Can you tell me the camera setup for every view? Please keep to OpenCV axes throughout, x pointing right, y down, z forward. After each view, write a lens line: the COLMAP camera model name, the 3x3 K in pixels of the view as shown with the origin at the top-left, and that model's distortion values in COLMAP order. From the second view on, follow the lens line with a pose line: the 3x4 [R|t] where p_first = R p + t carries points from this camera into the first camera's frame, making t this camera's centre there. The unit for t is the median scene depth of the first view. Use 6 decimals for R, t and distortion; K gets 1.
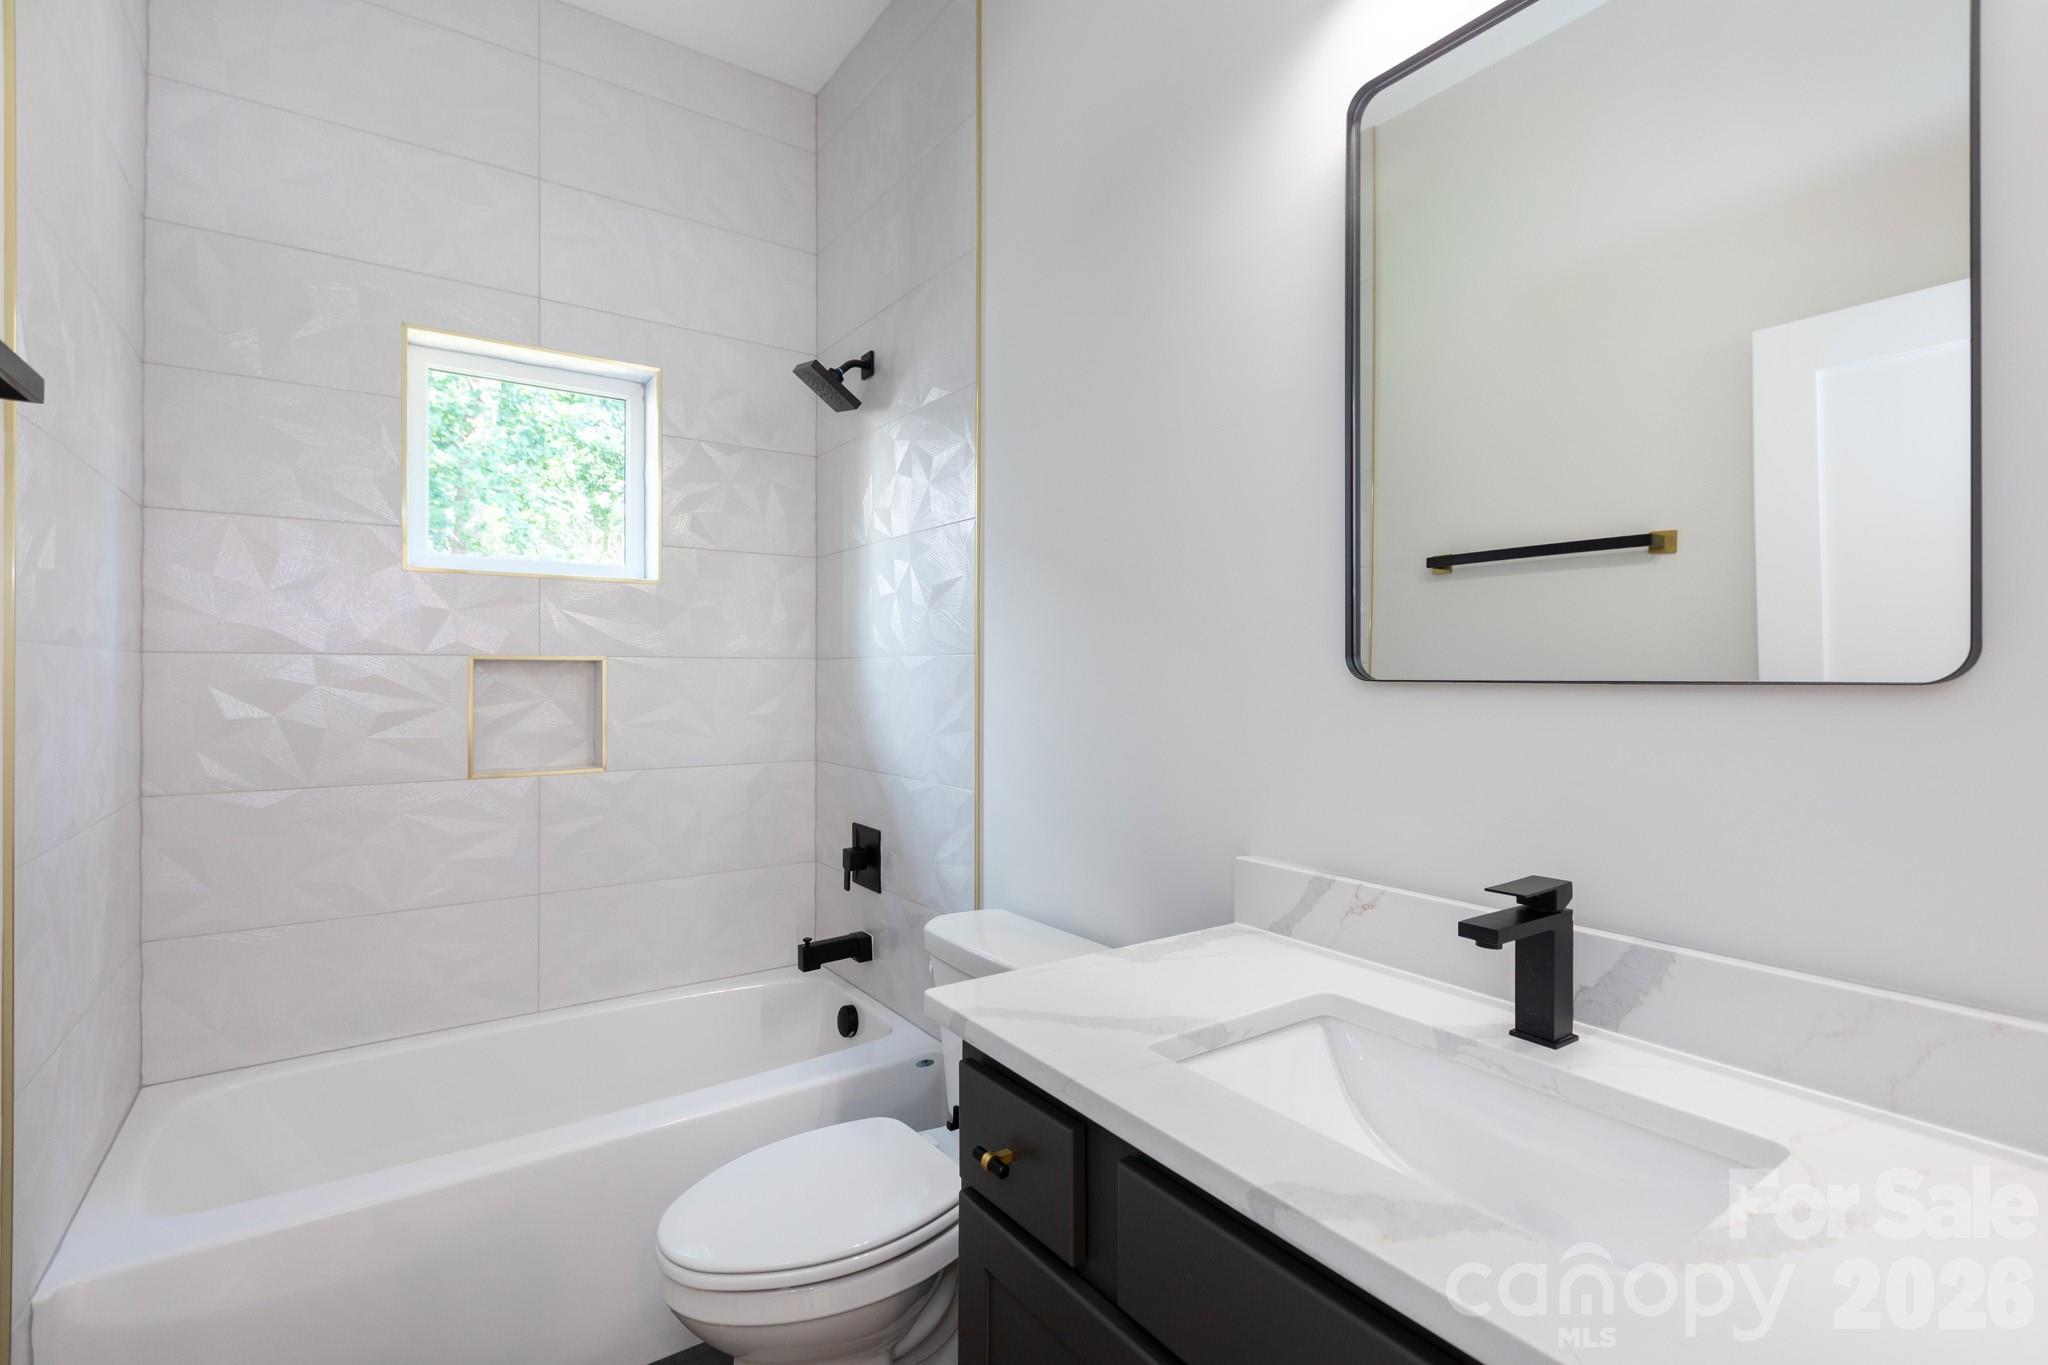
lens RADIAL K [[936.0, 0, 984.2], [0, 936.0, 669.8], [0, 0, 1]] dist [0.009070, -0.000778]
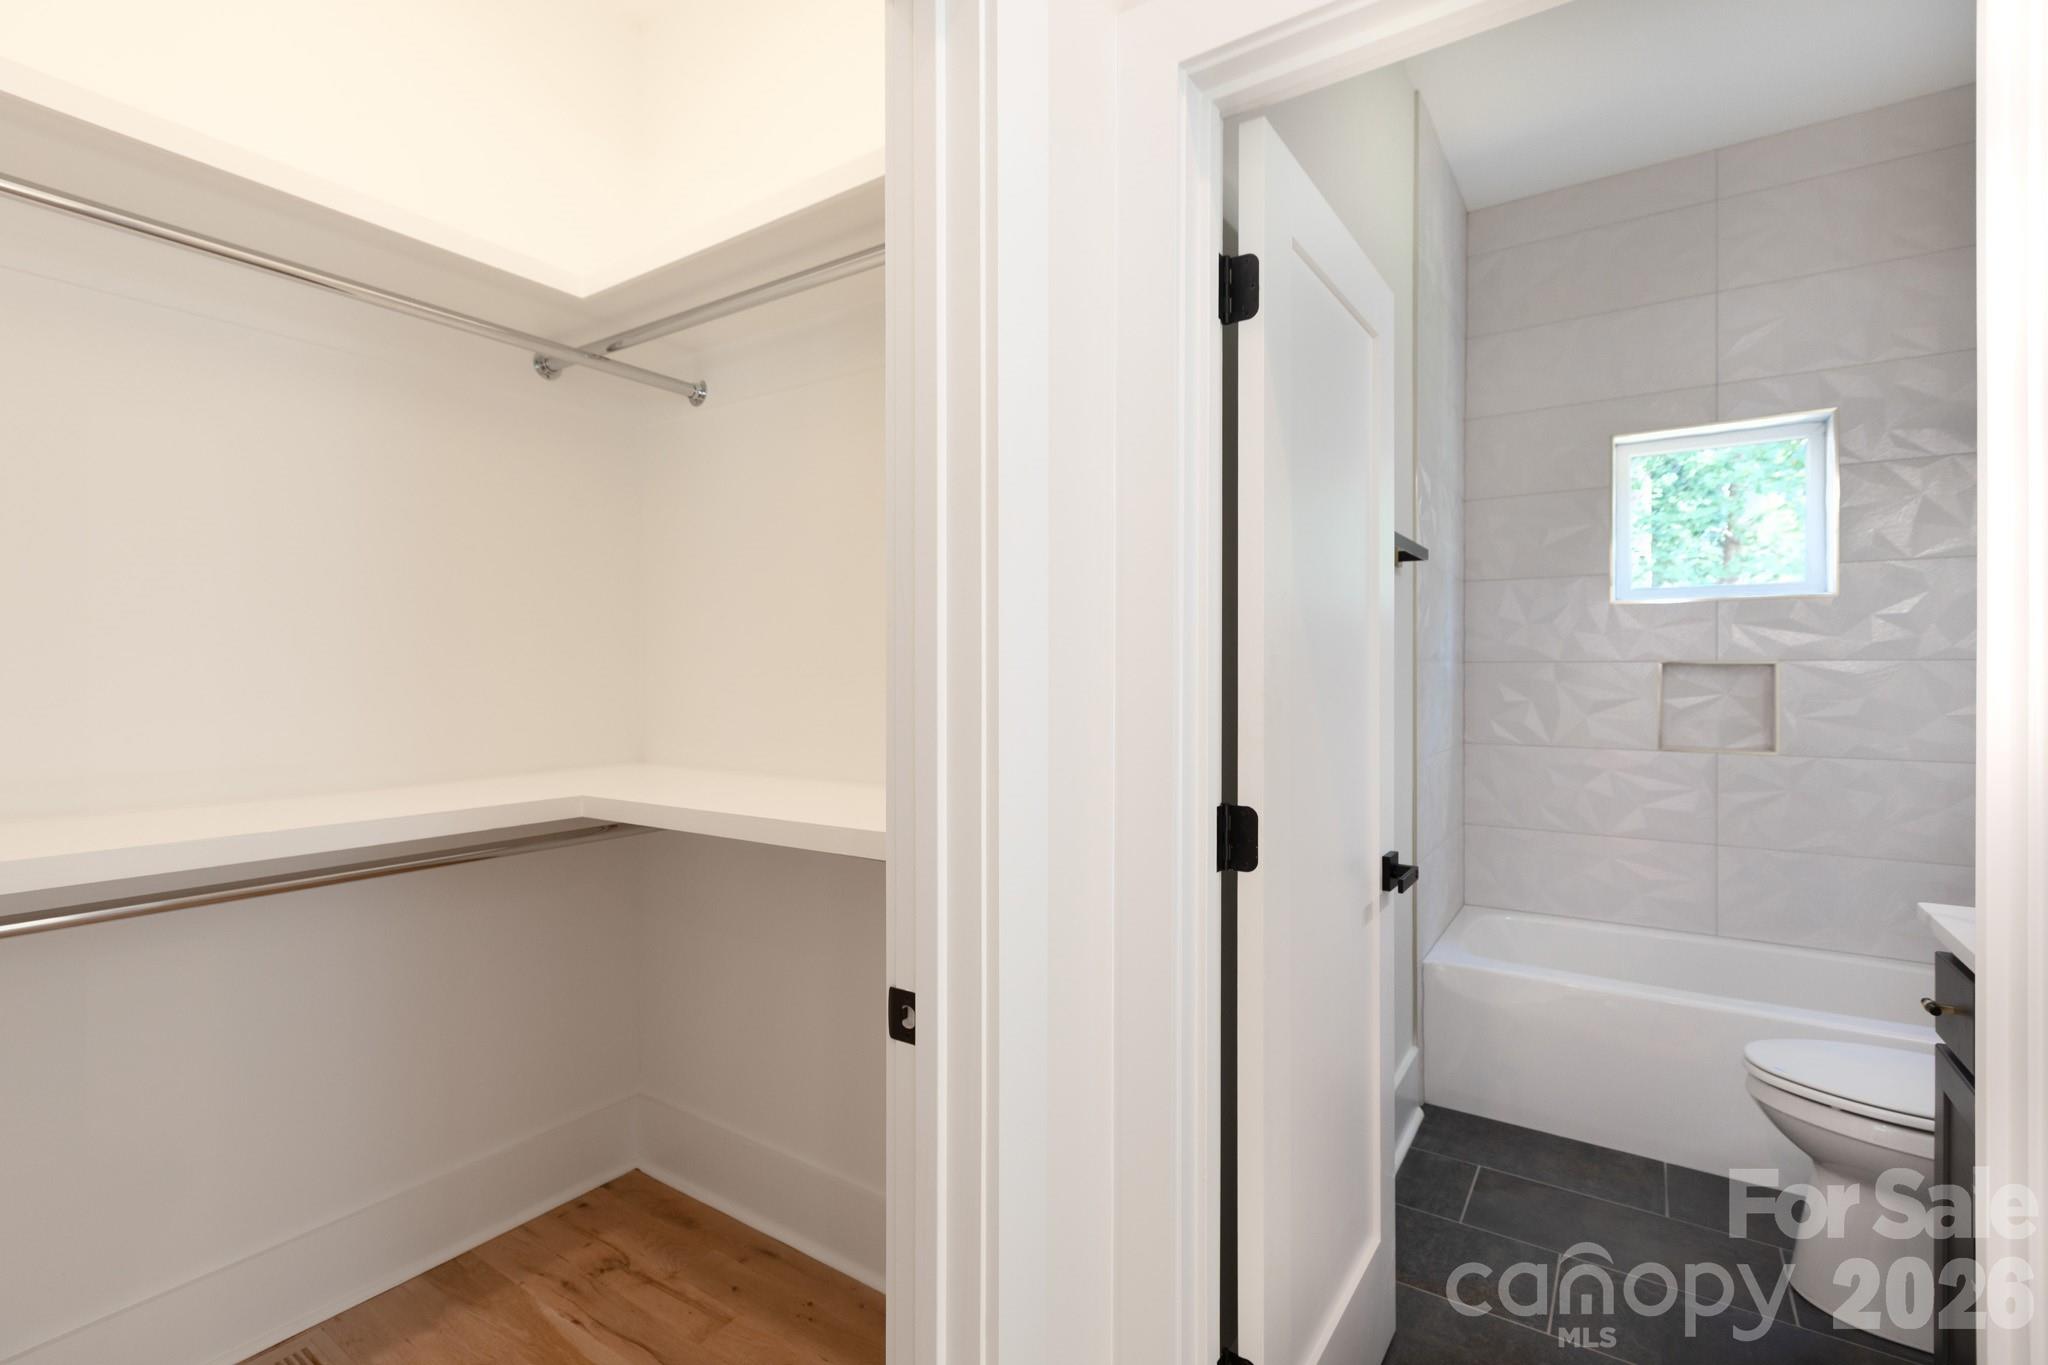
lens RADIAL K [[936.0, 0, 1021.1], [0, 936.0, 676.4], [0, 0, 1]] dist [0.009070, -0.000778]
pose [[0.385127, 0.003603, -0.922857, 0.353005], [0.006486, 0.999957, 0.006611, -0.008292], [0.922841, -0.008532, 0.385087, -0.384748]]
